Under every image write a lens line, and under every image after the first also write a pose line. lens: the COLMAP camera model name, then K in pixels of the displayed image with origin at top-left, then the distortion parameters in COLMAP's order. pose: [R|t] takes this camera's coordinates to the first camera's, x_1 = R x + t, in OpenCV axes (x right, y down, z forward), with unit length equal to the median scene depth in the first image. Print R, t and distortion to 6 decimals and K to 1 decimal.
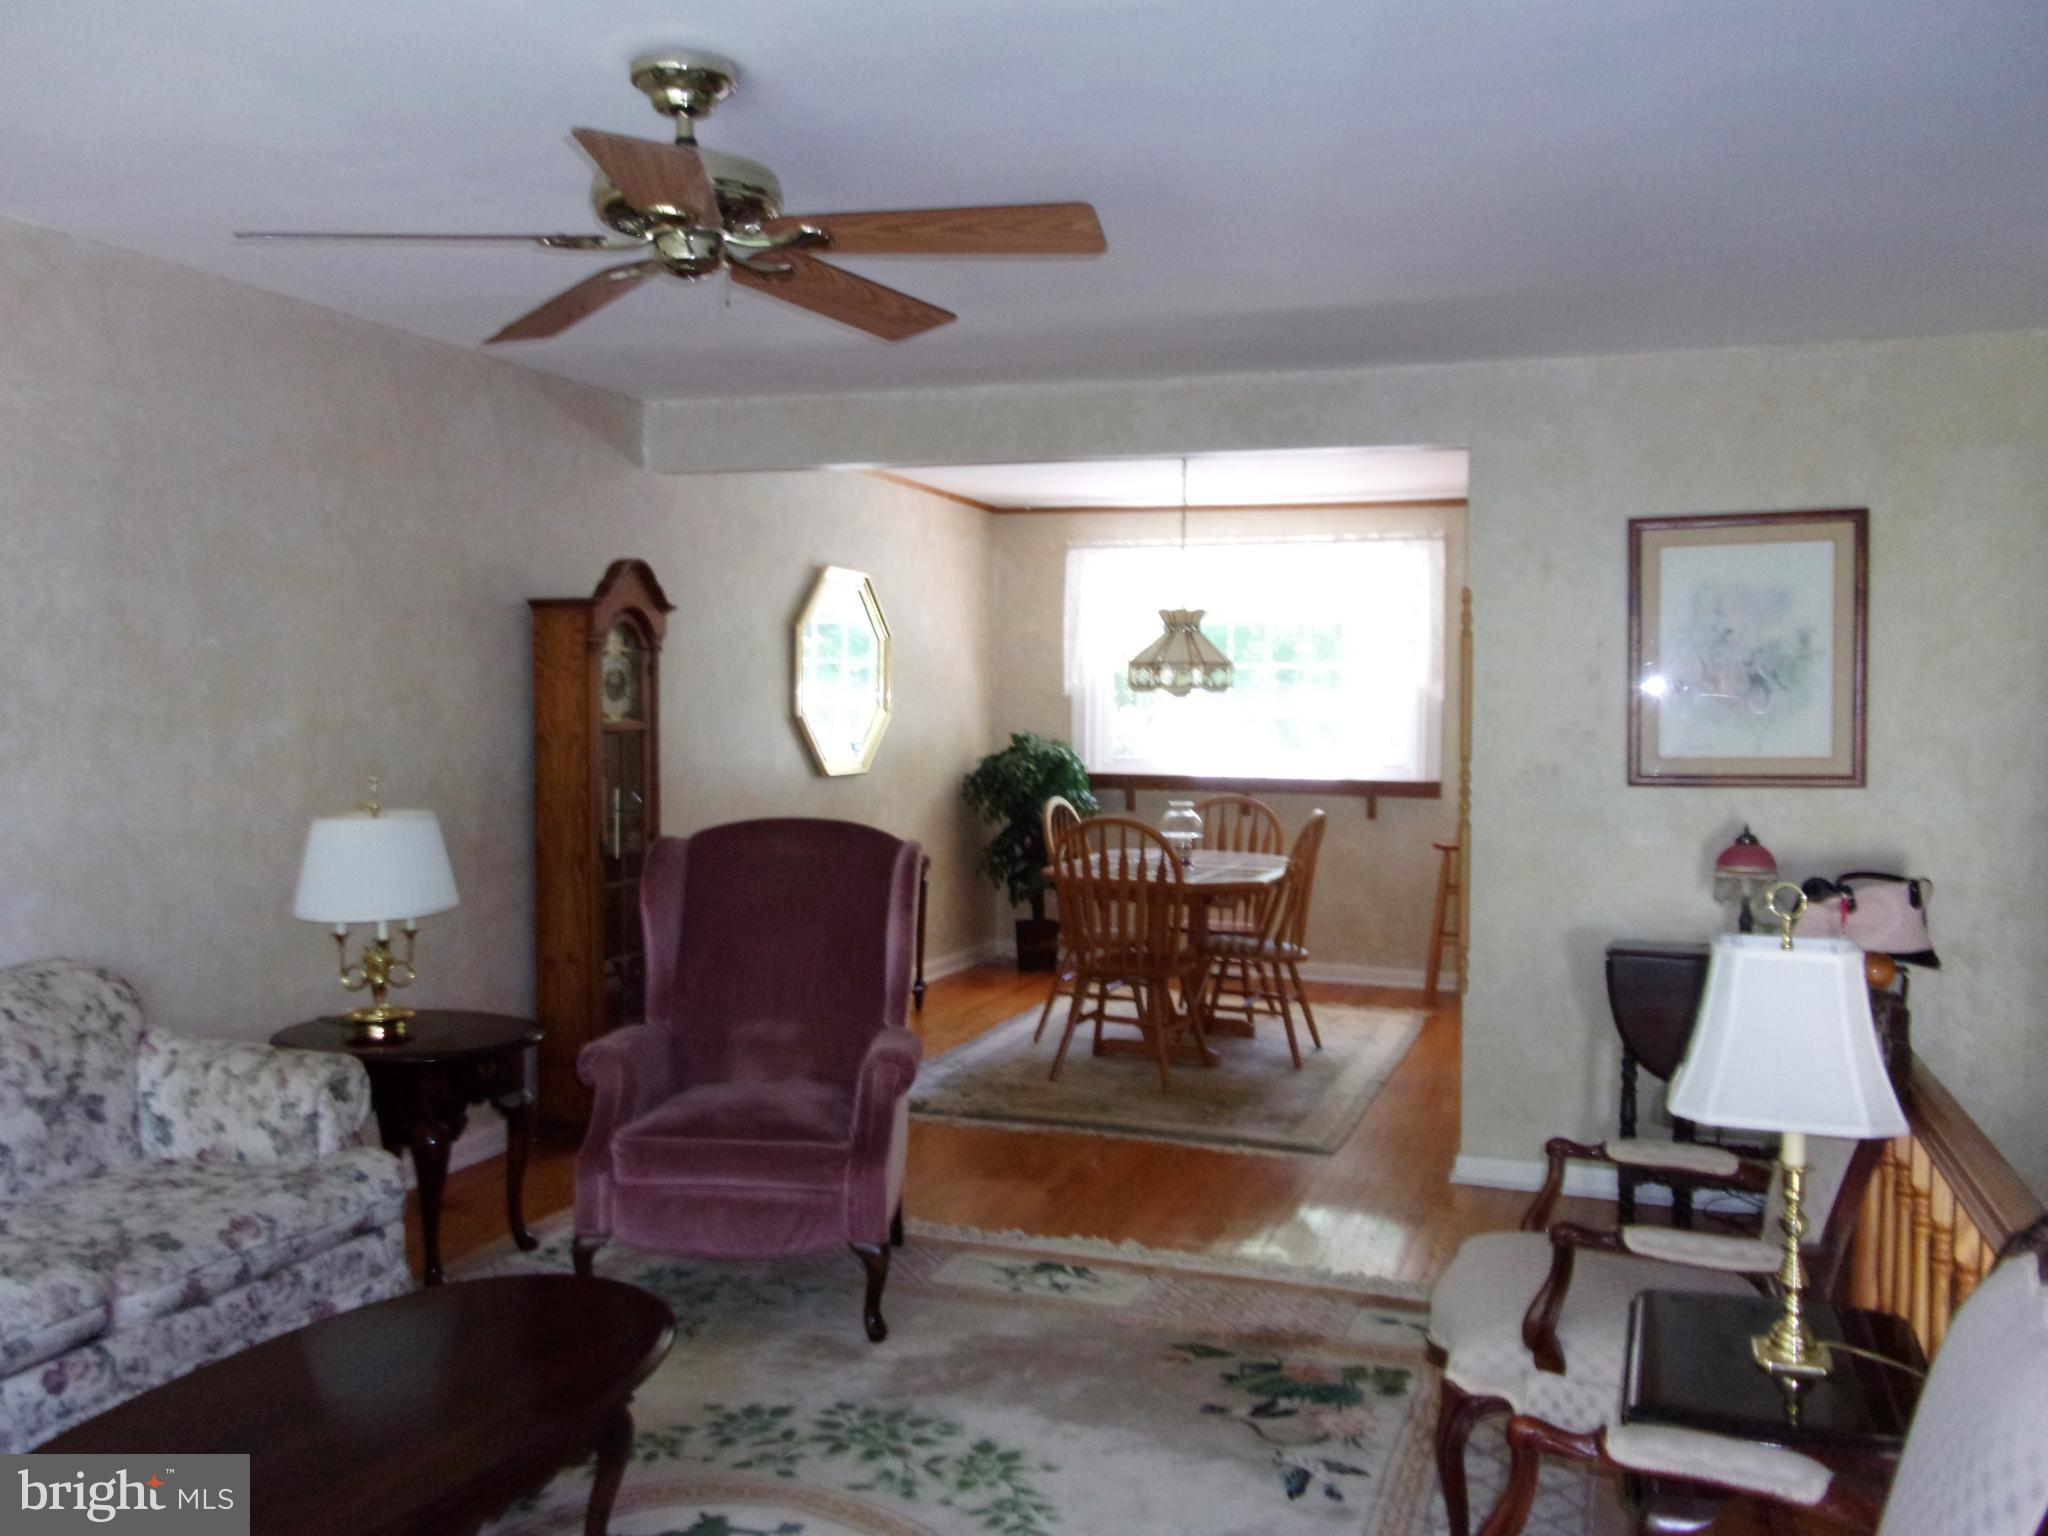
lens RADIAL K [[1717.9, 0, 1024.9], [0, 1717.9, 764.5], [0, 0, 1]] dist [-0.014531, 0.005268]
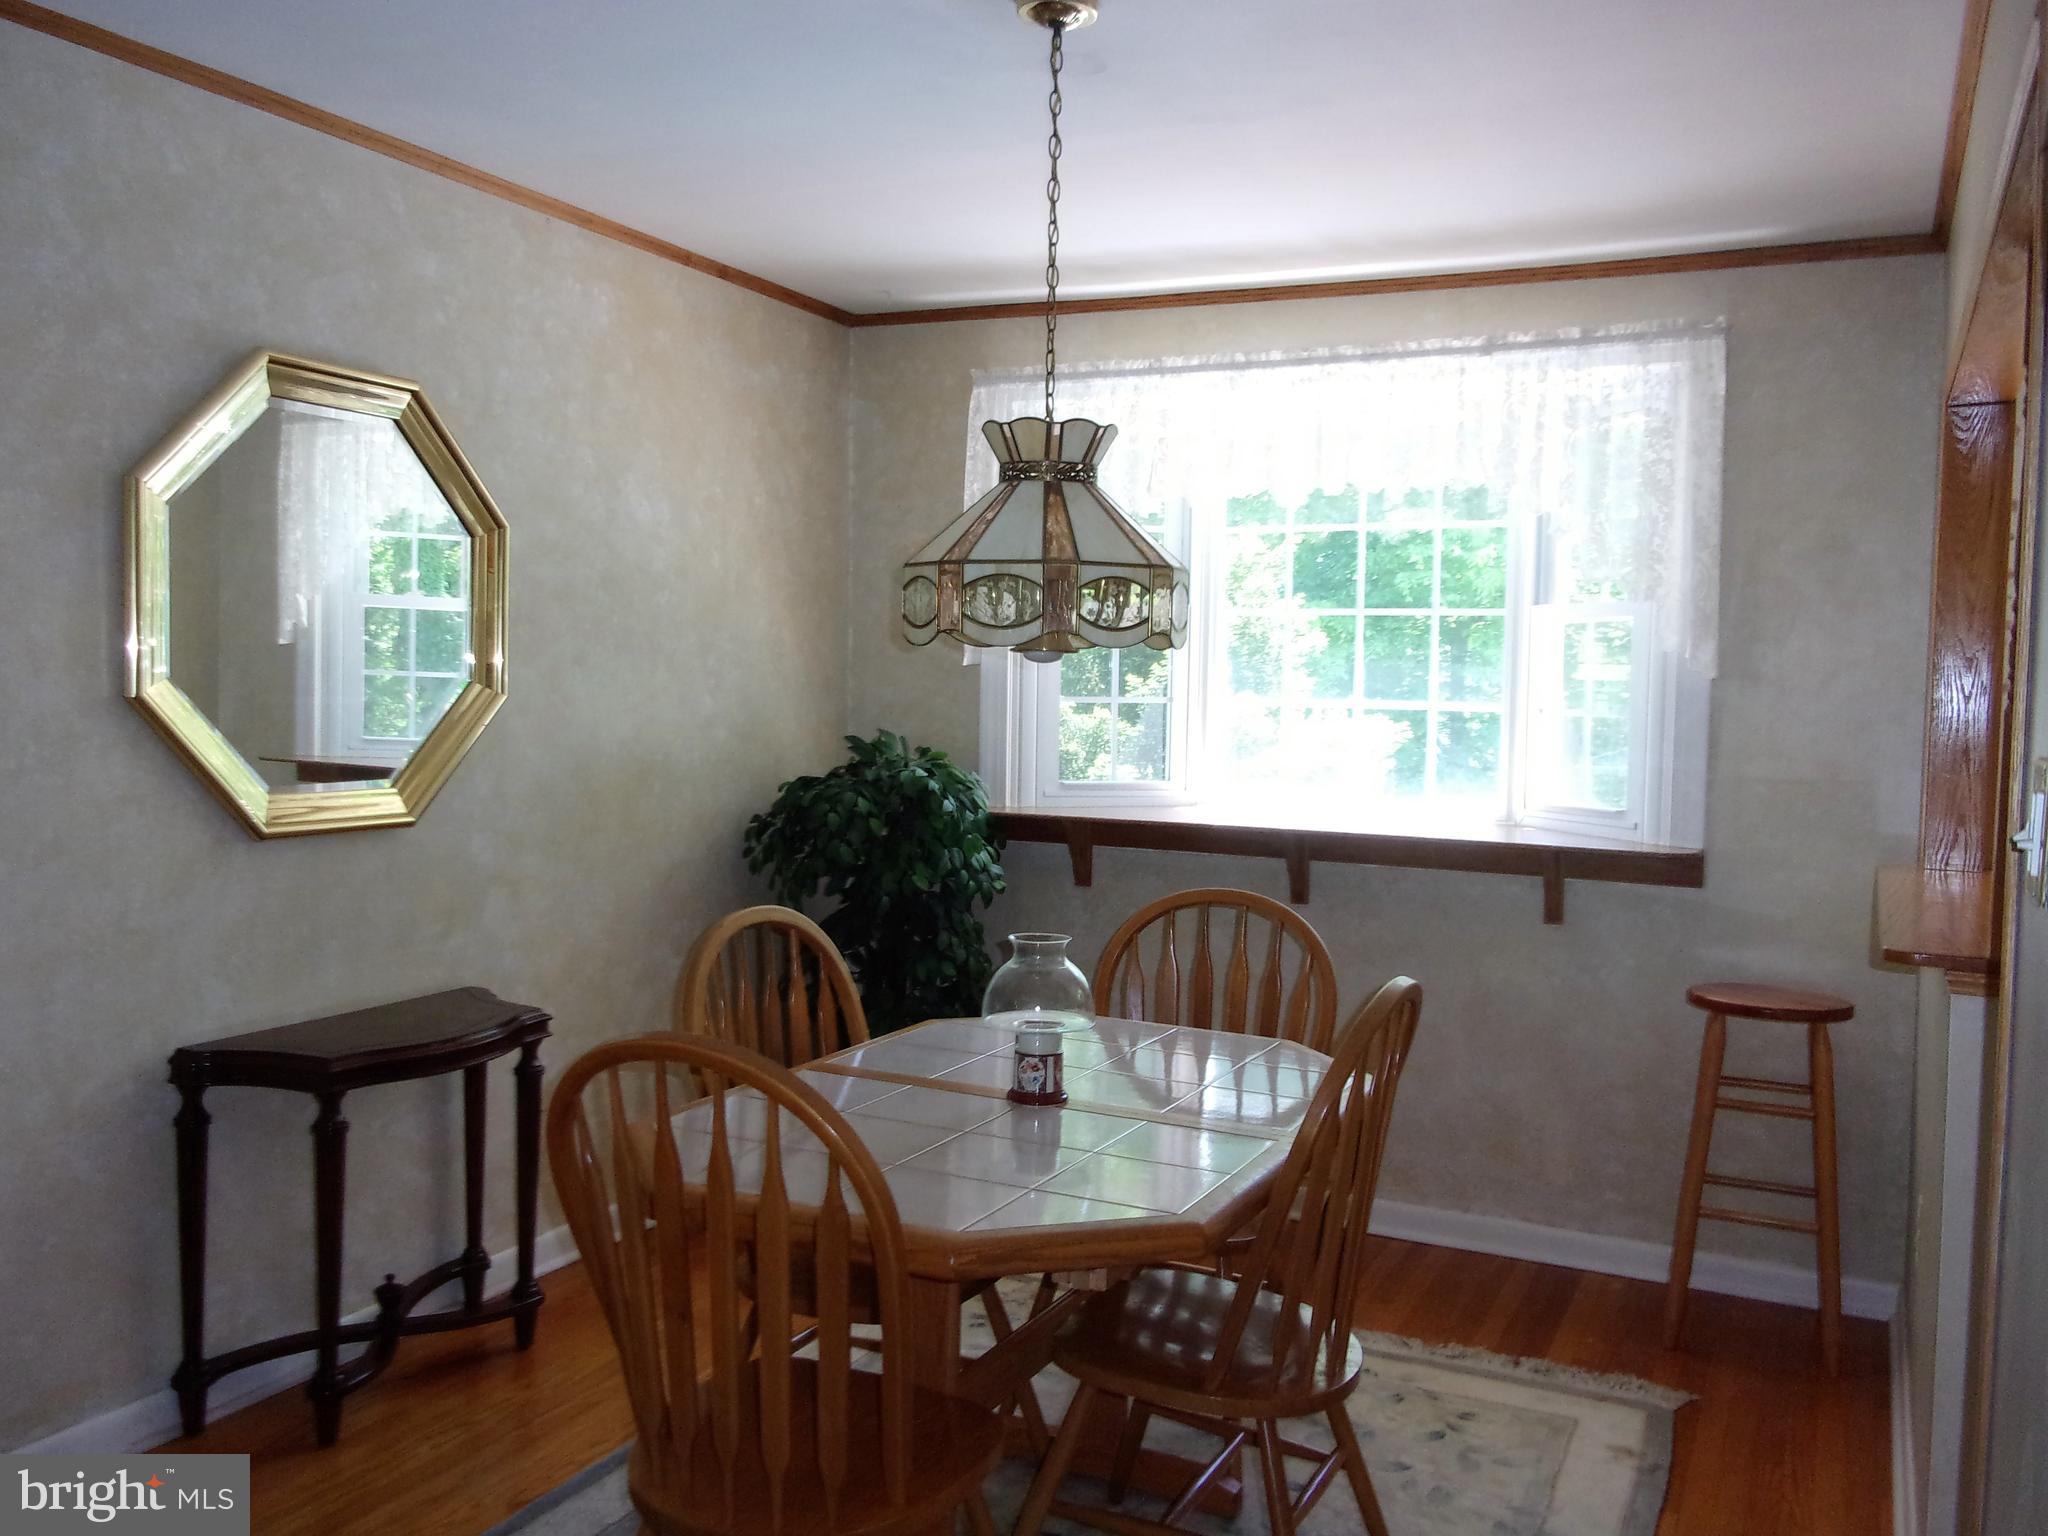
lens RADIAL K [[1717.9, 0, 1022.1], [0, 1717.9, 770.7], [0, 0, 1]] dist [-0.014531, 0.005268]
pose [[0.994455, 0.016021, -0.103933, 0.102374], [-0.014534, 0.999781, 0.015048, -0.016667], [0.104151, -0.013454, 0.994470, 0.505468]]
